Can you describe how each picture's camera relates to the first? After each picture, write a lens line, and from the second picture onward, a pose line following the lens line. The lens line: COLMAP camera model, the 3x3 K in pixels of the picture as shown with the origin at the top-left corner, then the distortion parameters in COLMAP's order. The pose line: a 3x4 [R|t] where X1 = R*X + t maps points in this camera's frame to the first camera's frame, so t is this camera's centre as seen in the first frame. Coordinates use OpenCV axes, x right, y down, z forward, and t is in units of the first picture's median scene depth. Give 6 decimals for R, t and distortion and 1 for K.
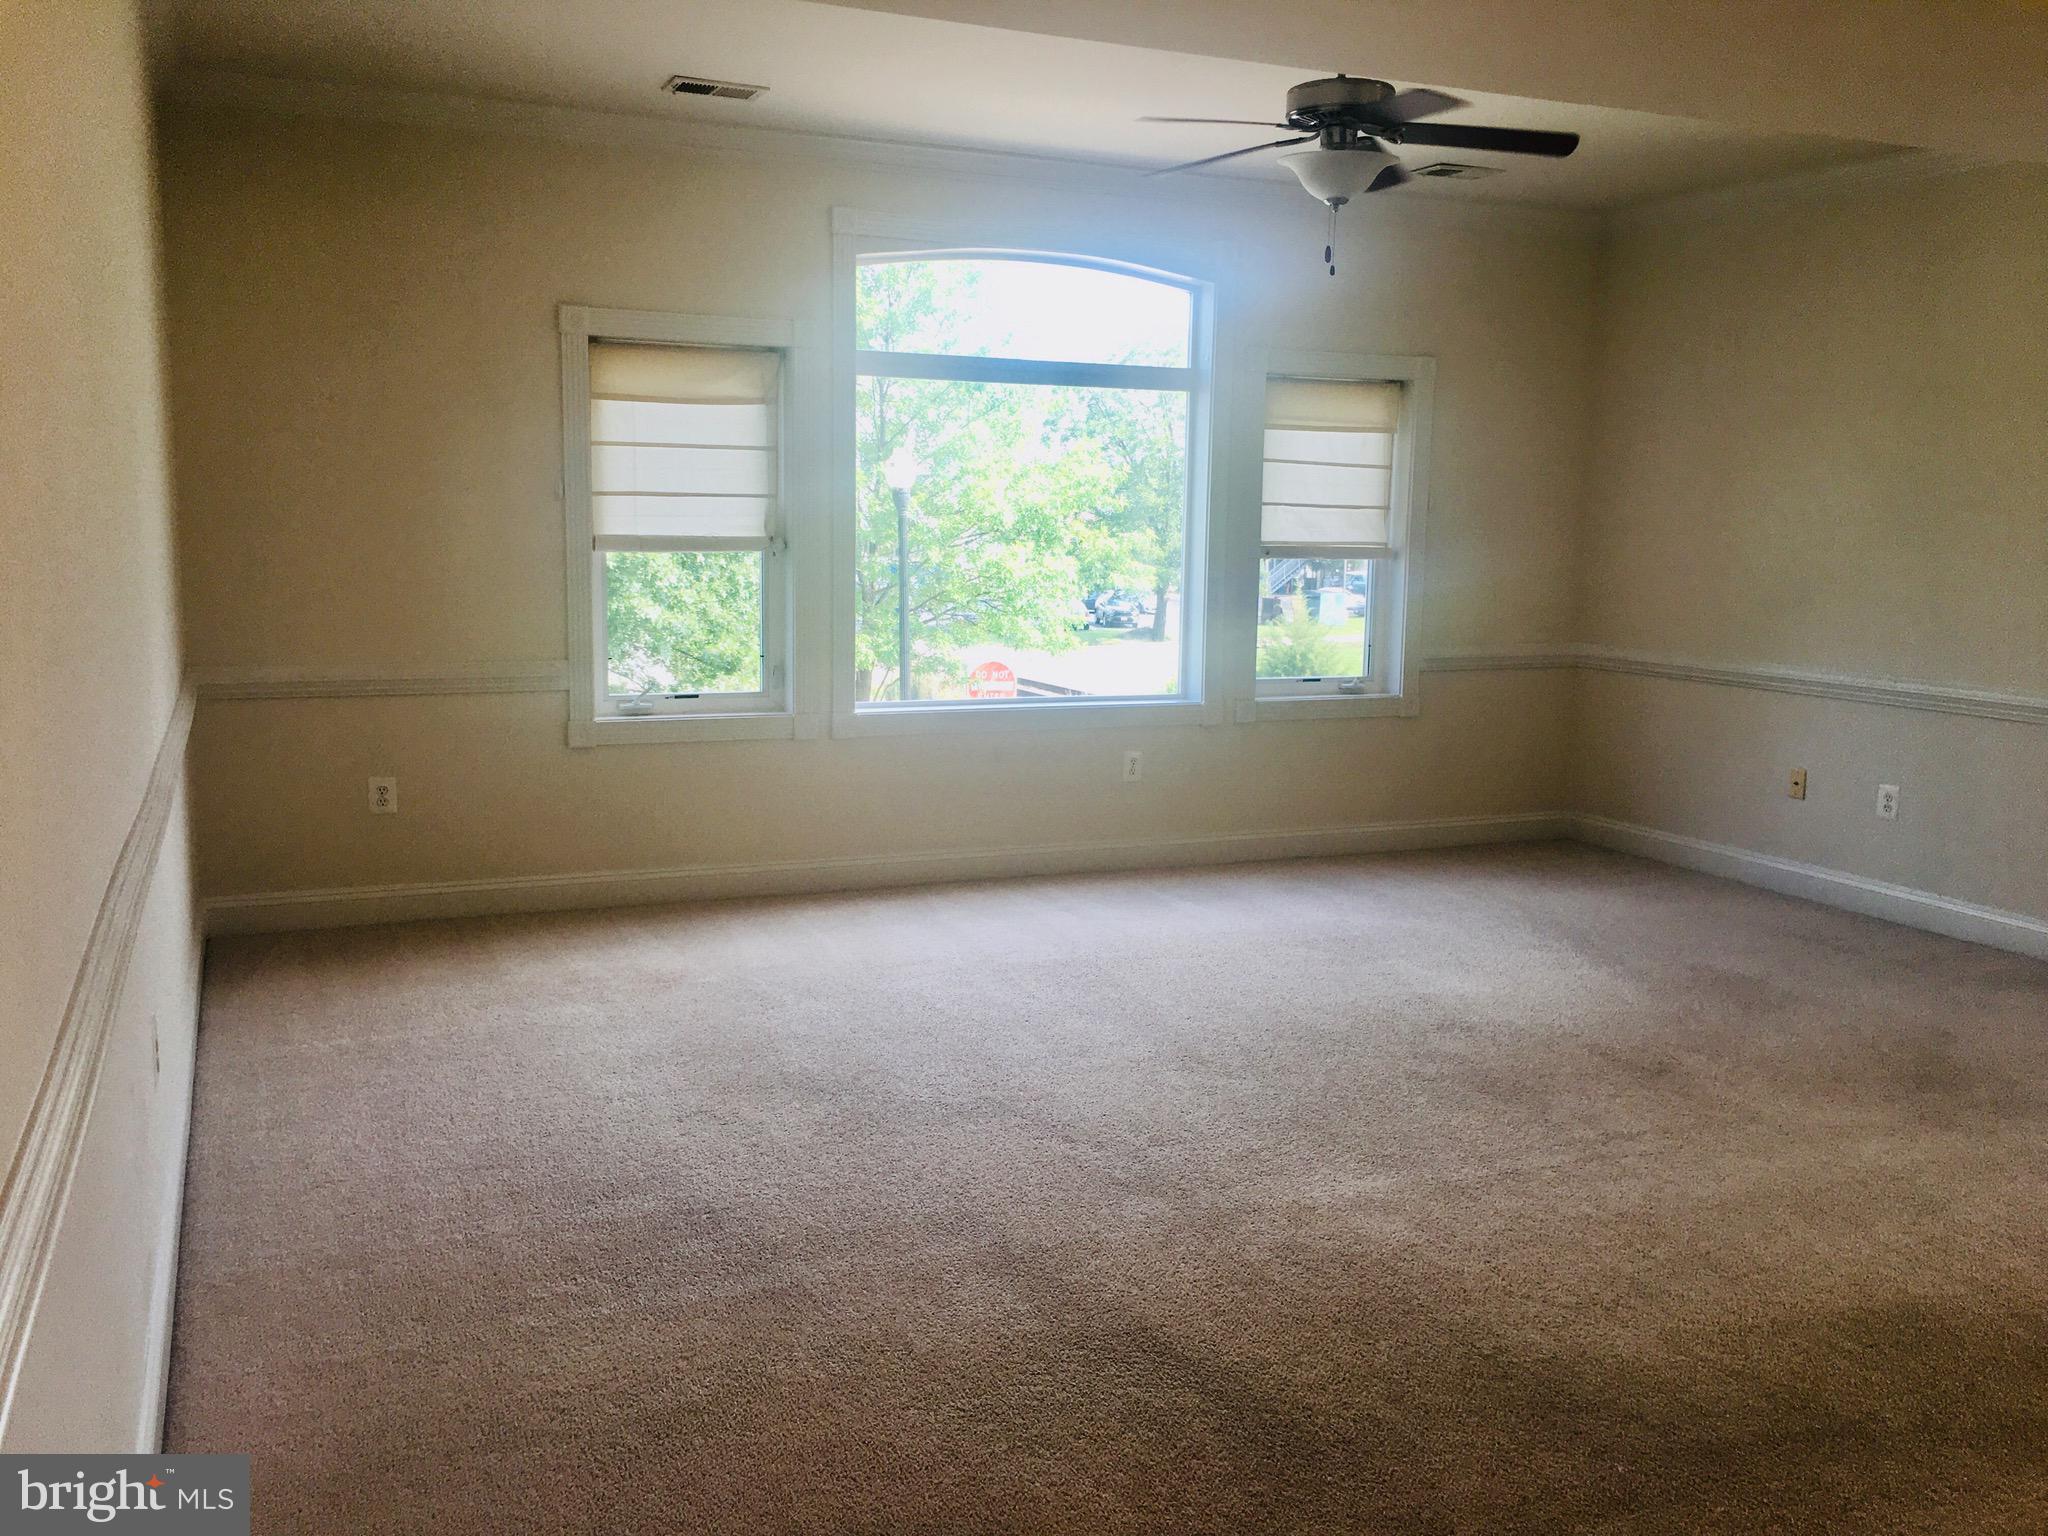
lens RADIAL K [[1766.8, 0, 1015.6], [0, 1766.8, 768.1], [0, 0, 1]] dist [0.024492, -0.000968]
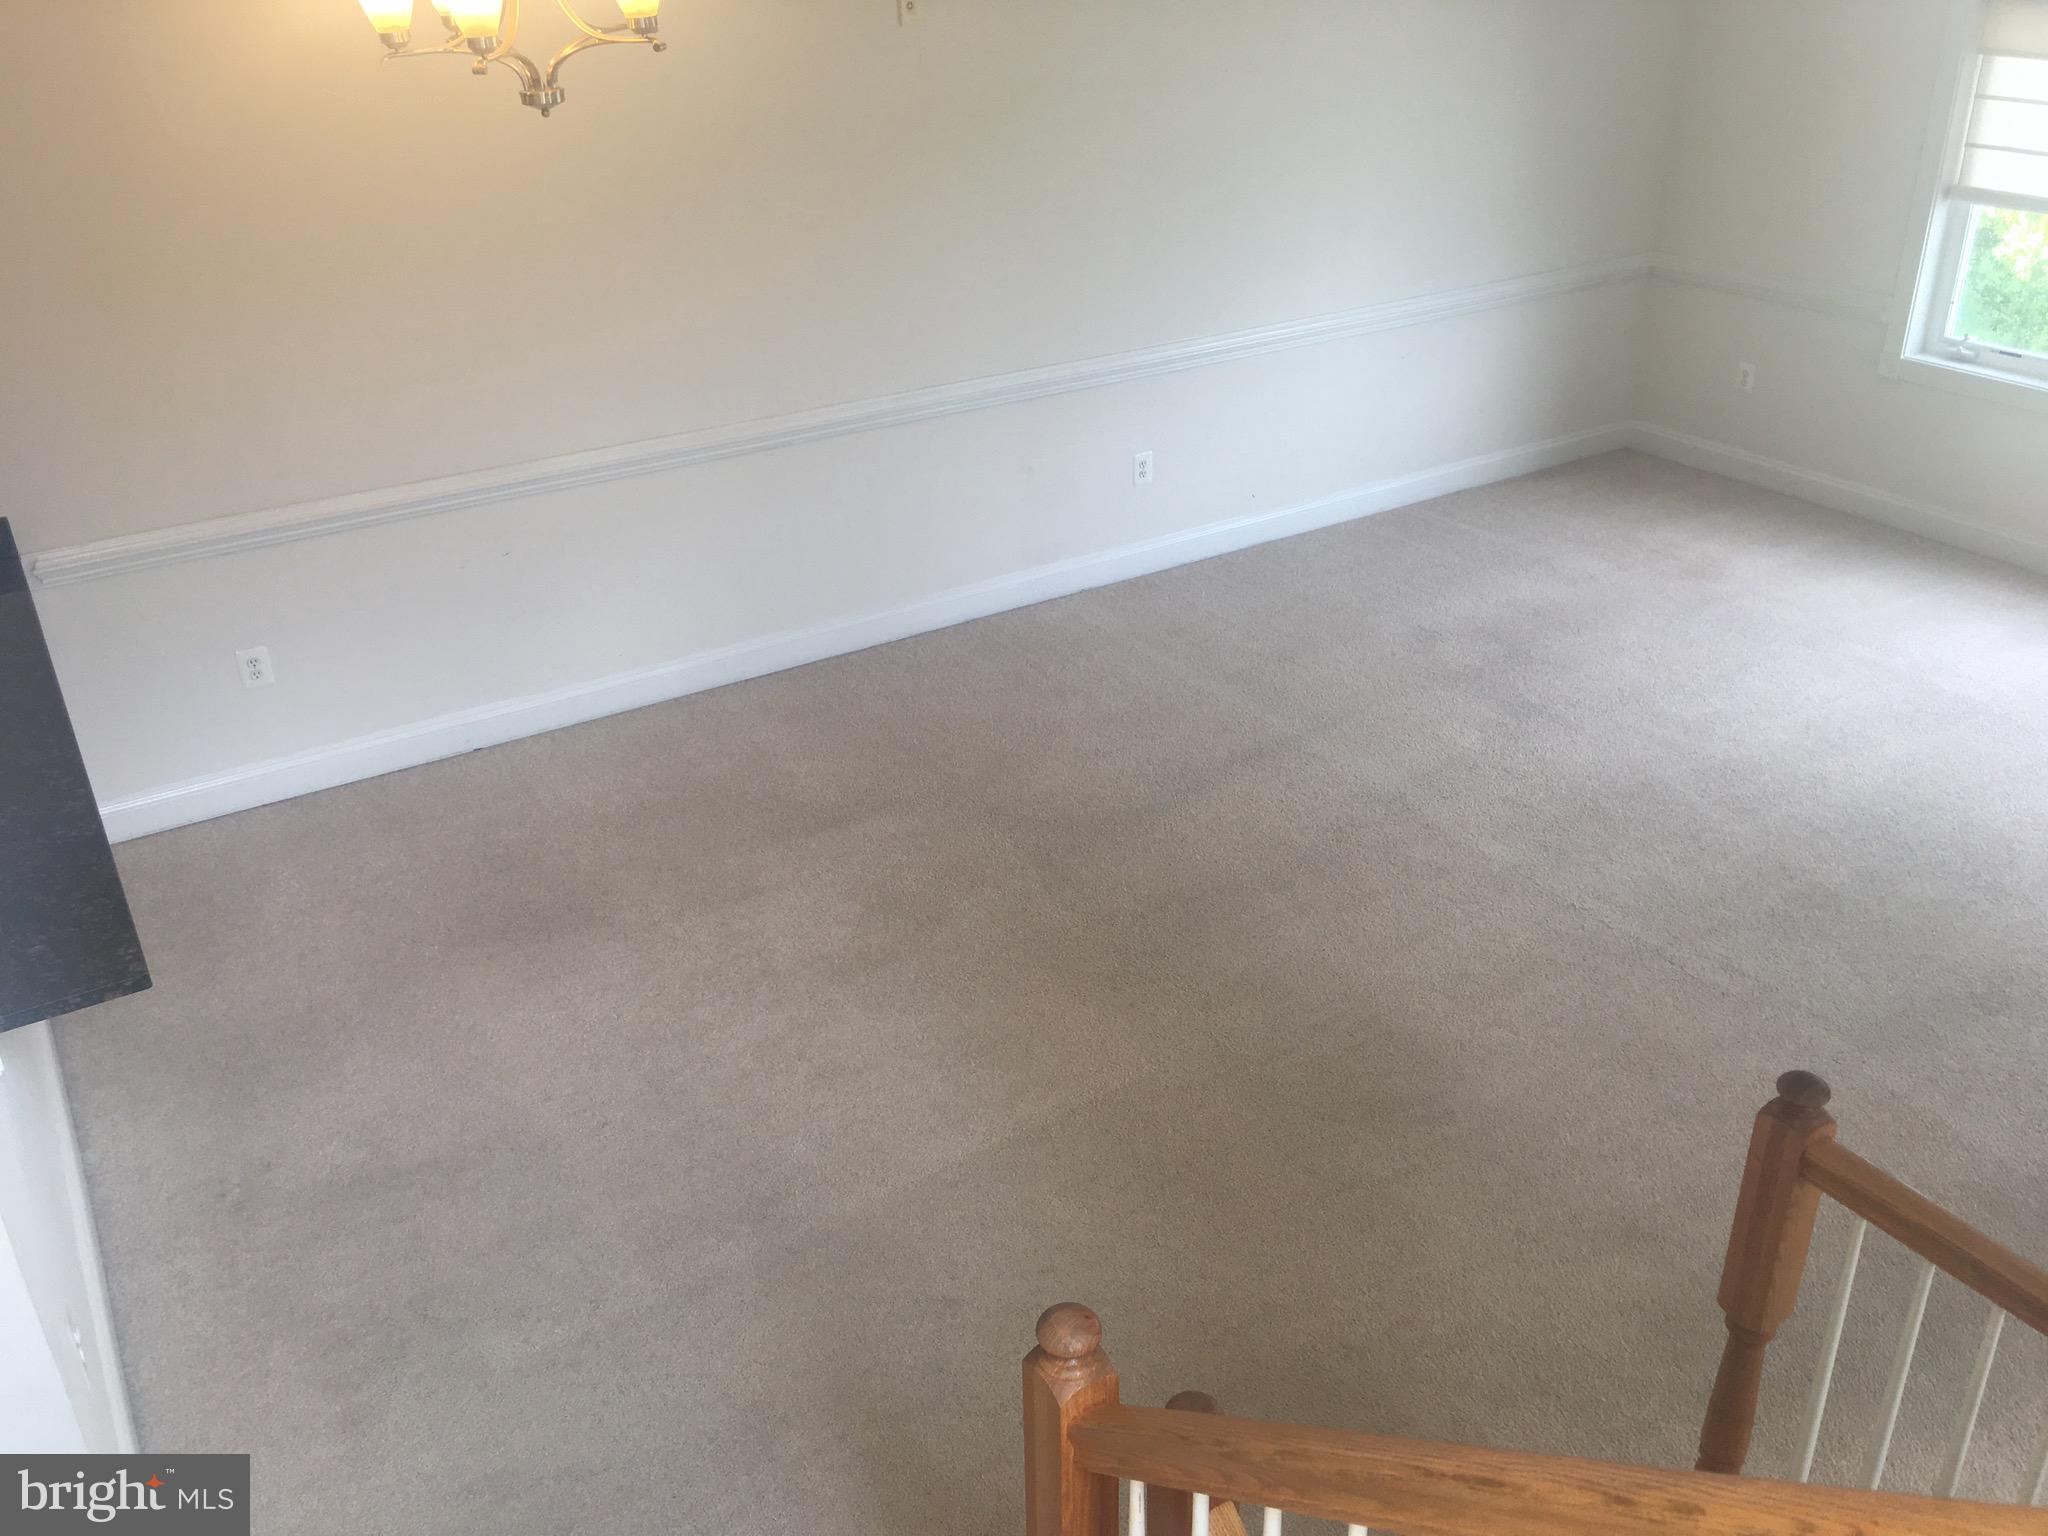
lens RADIAL K [[1766.8, 0, 1015.6], [0, 1766.8, 768.1], [0, 0, 1]] dist [0.024492, -0.000968]
pose [[0.142003, 0.441604, -0.885901, 0.845467], [-0.098796, 0.896825, 0.431213, -0.236223], [0.984924, 0.026290, 0.170981, 0.258732]]
